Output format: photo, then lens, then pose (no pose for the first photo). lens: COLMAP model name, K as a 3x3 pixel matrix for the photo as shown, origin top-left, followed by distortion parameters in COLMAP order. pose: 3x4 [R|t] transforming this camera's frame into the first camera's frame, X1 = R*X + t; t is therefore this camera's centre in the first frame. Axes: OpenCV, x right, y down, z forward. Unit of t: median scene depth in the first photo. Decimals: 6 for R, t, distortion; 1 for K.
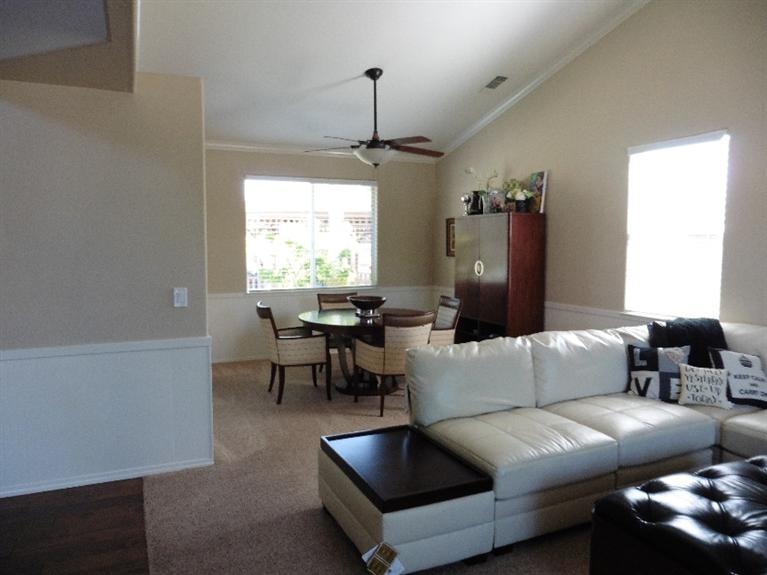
lens RADIAL K [[567.4, 0, 383.5], [0, 567.4, 287.5], [0, 0, 1]] dist [-0.075596, 0.080491]
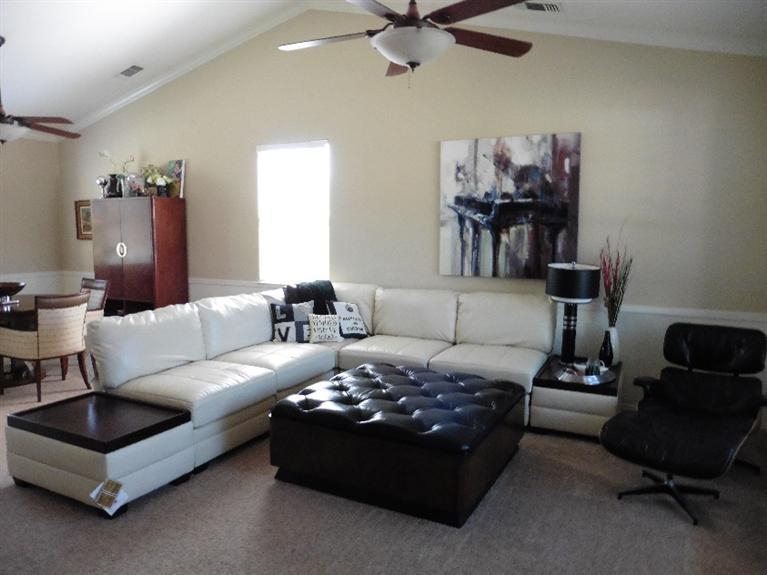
lens RADIAL K [[567.4, 0, 383.5], [0, 567.4, 287.5], [0, 0, 1]] dist [-0.075596, 0.080491]
pose [[0.785943, -0.064801, 0.614894, -0.156472], [0.047533, 0.997882, 0.044406, 0.020875], [-0.616470, -0.005673, 0.787358, -0.177904]]
